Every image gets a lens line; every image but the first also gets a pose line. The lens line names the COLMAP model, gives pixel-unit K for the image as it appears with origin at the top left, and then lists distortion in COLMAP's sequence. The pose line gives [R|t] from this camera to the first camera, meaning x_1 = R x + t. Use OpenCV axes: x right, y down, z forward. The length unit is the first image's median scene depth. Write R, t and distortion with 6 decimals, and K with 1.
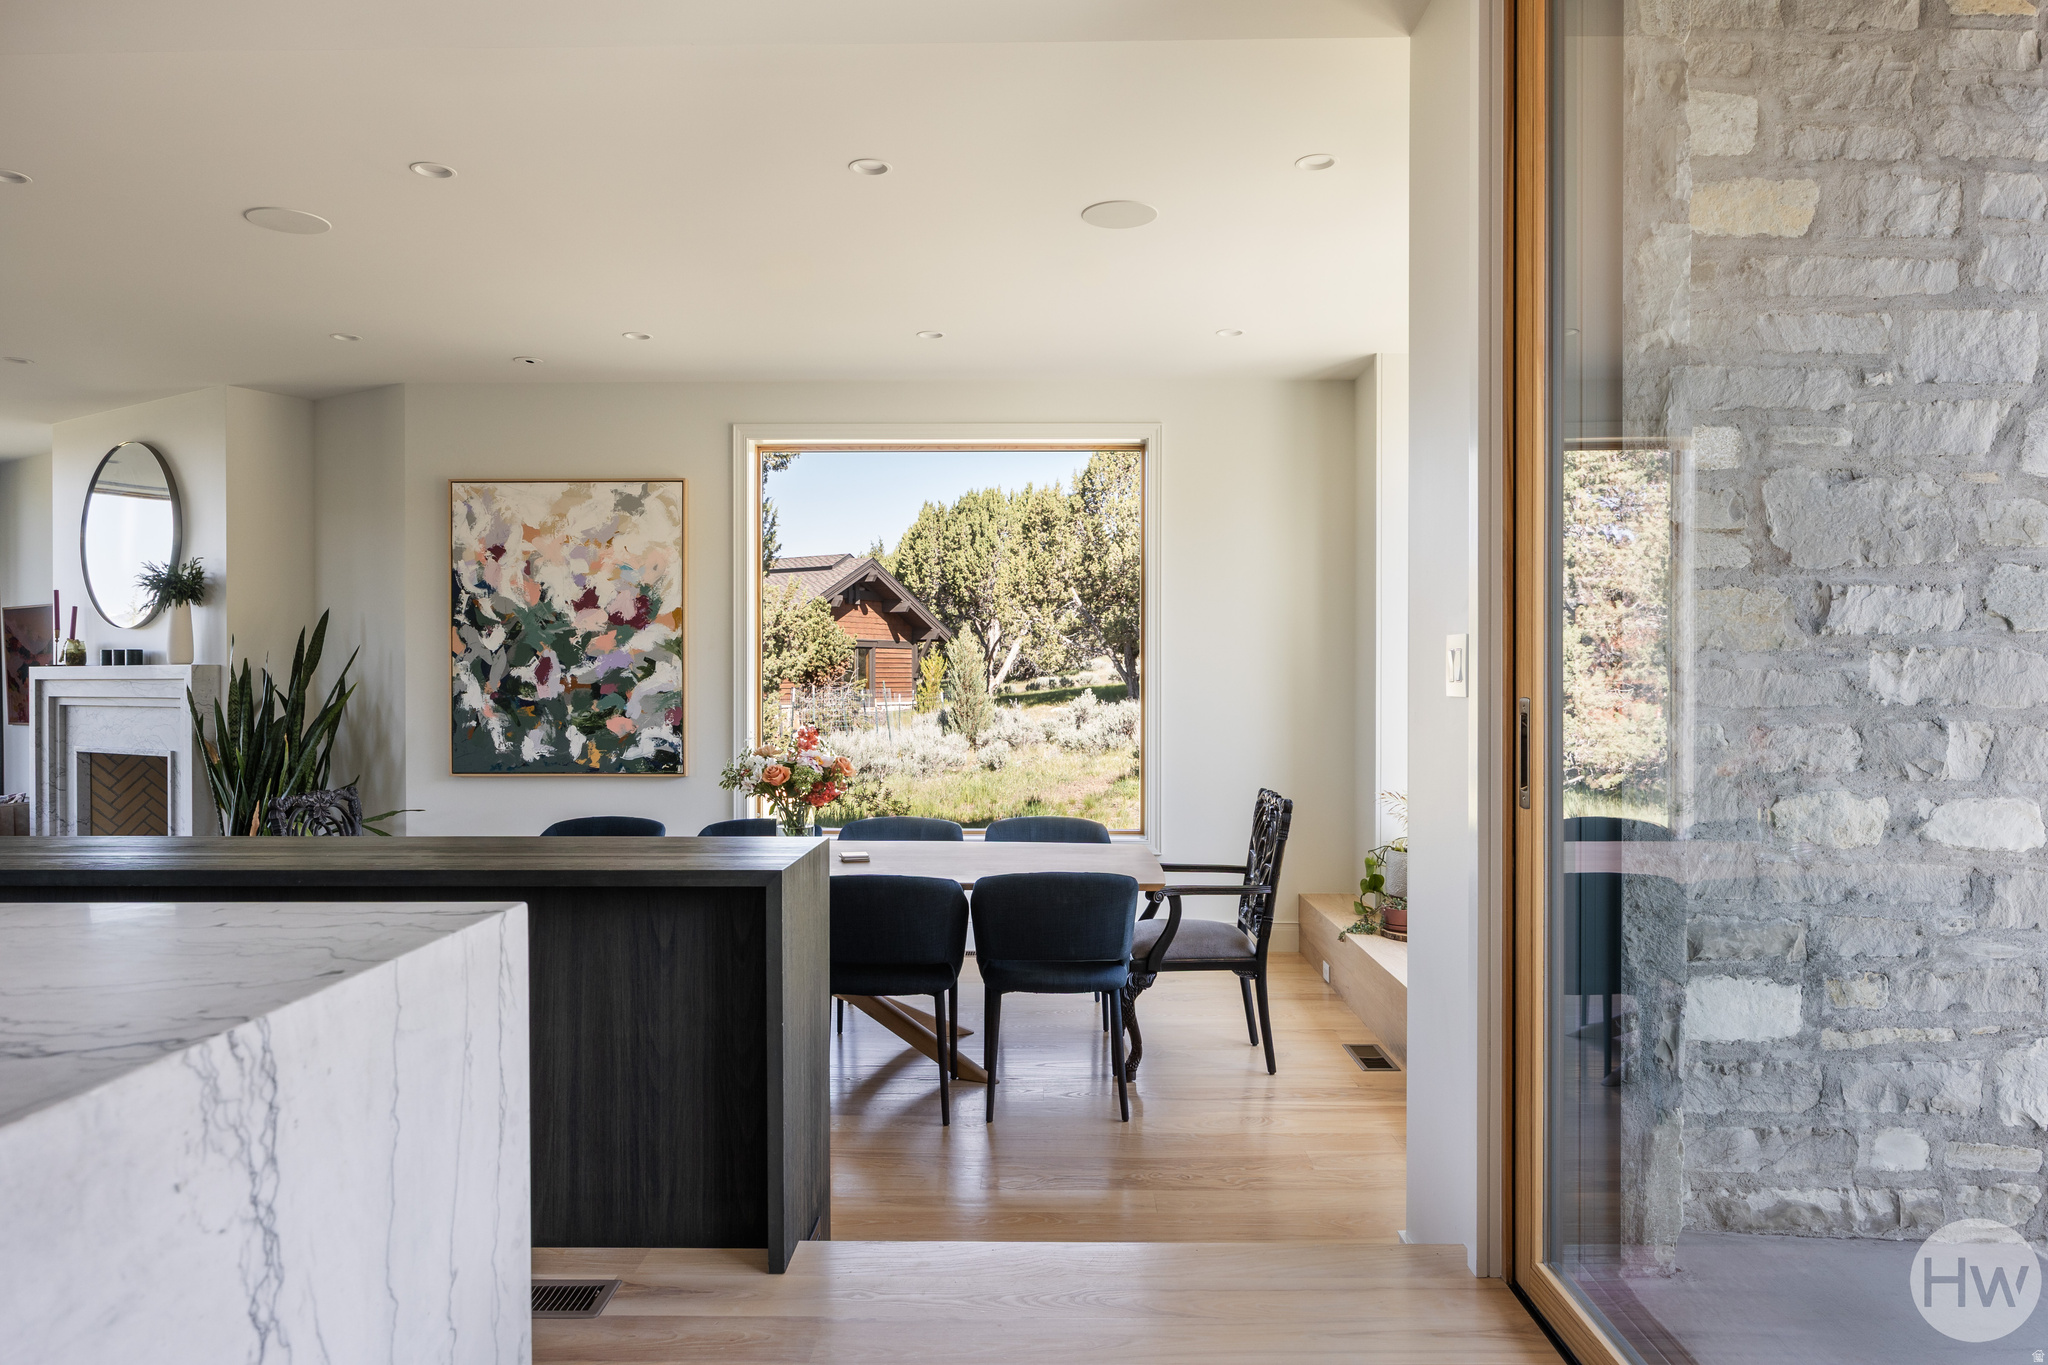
lens RADIAL K [[1359.1, 0, 1024.2], [0, 1359.1, 680.6], [0, 0, 1]] dist [-0.003403, -0.000939]
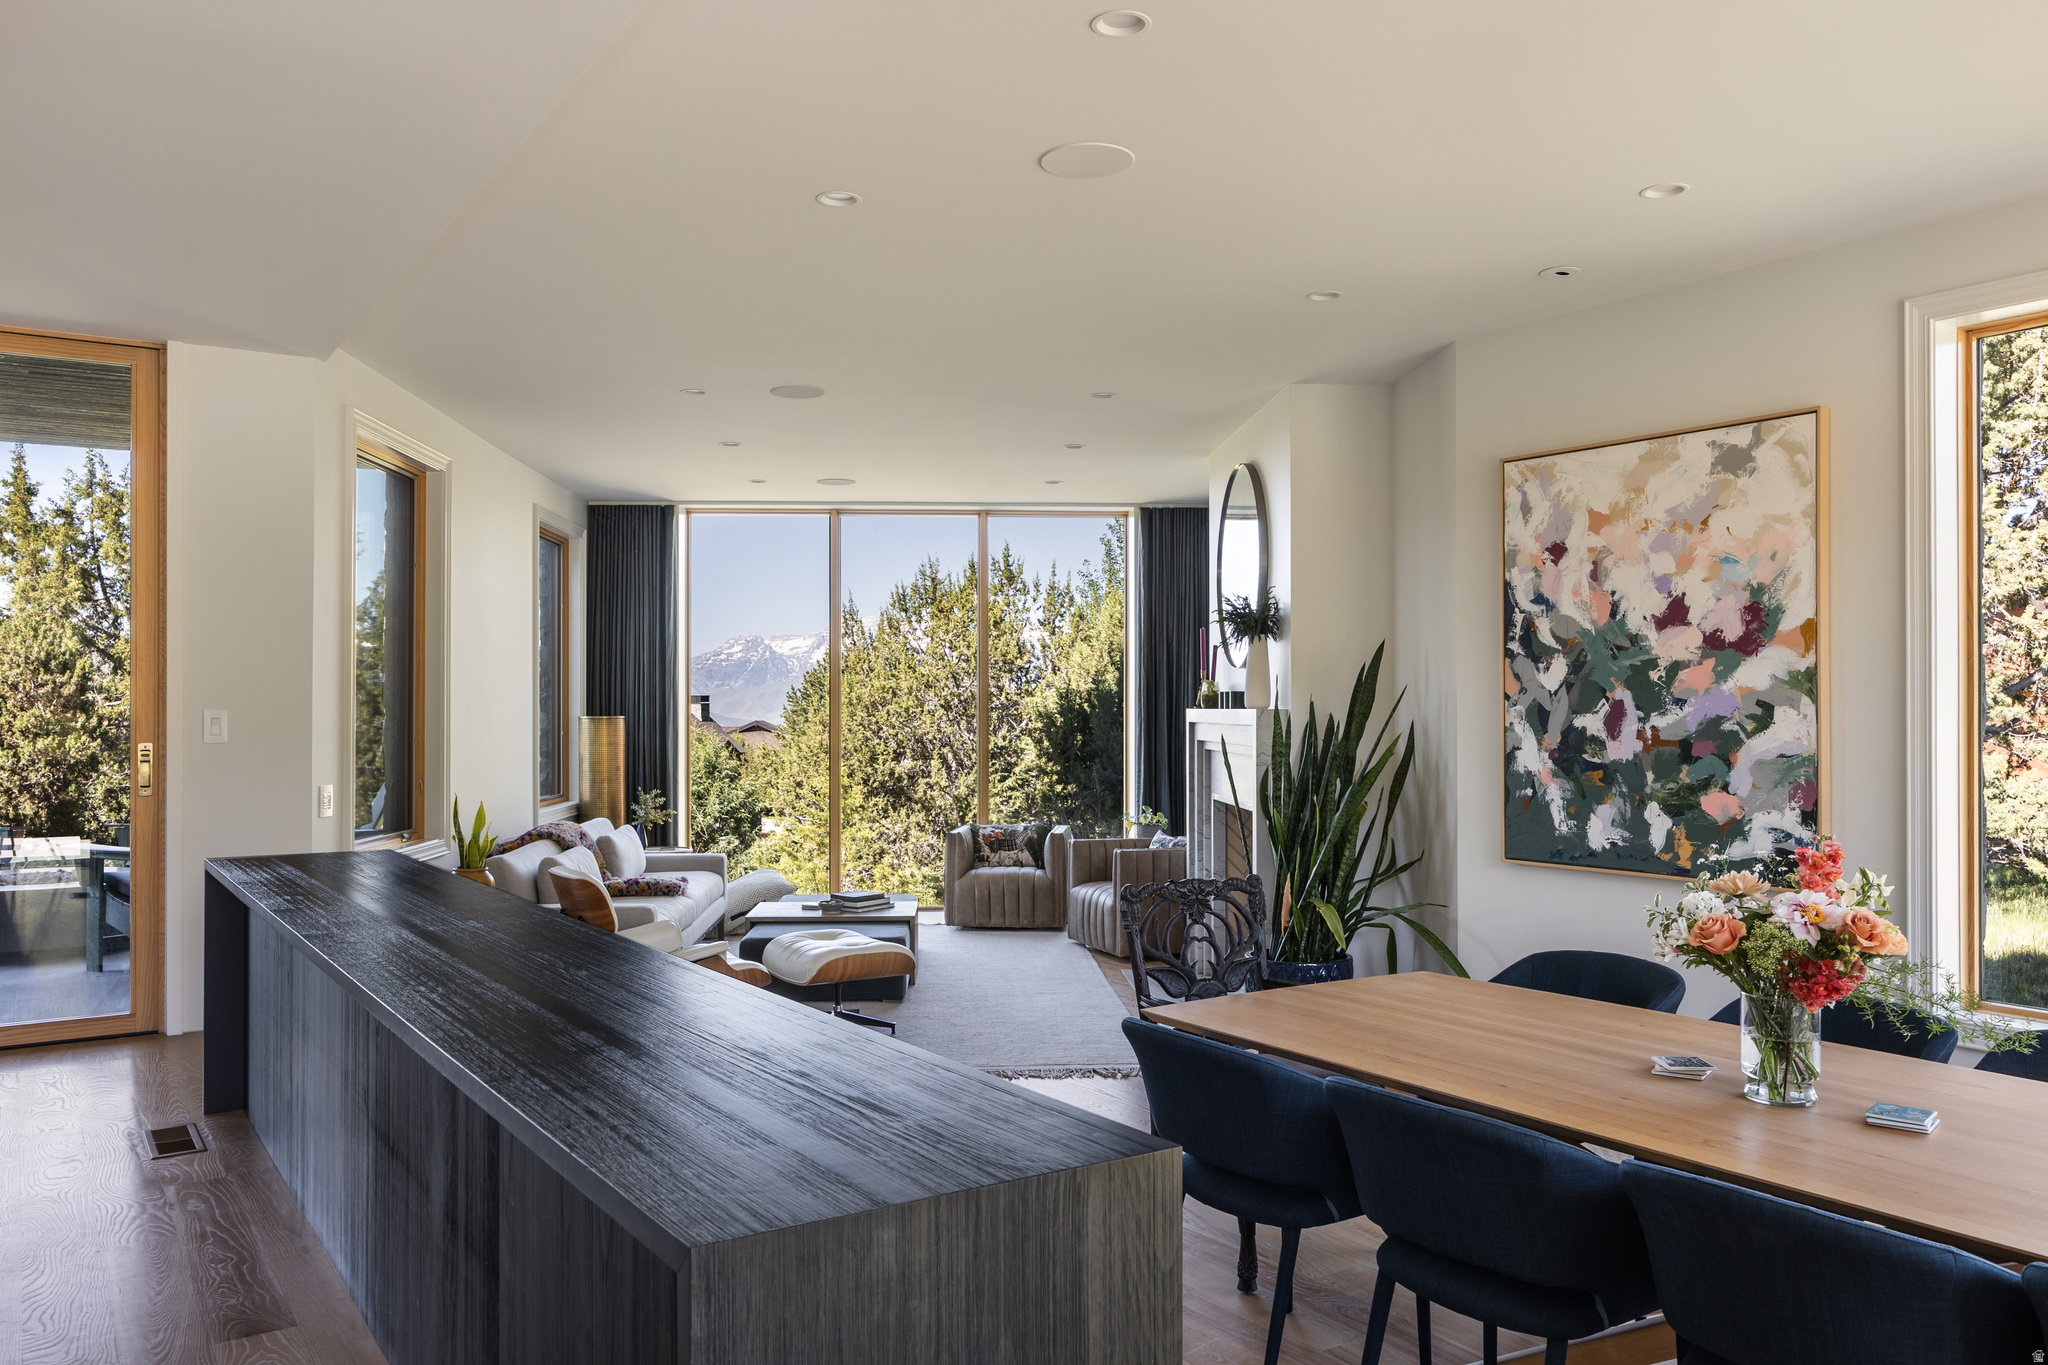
lens RADIAL K [[1531.3, 0, 1024.8], [0, 1531.3, 693.6], [0, 0, 1]] dist [0.008329, 0.001625]
pose [[0.567179, -0.005392, -0.823577, 0.114694], [-0.001183, 0.999972, -0.007361, -0.014355], [0.823594, 0.005150, 0.567157, 0.315559]]
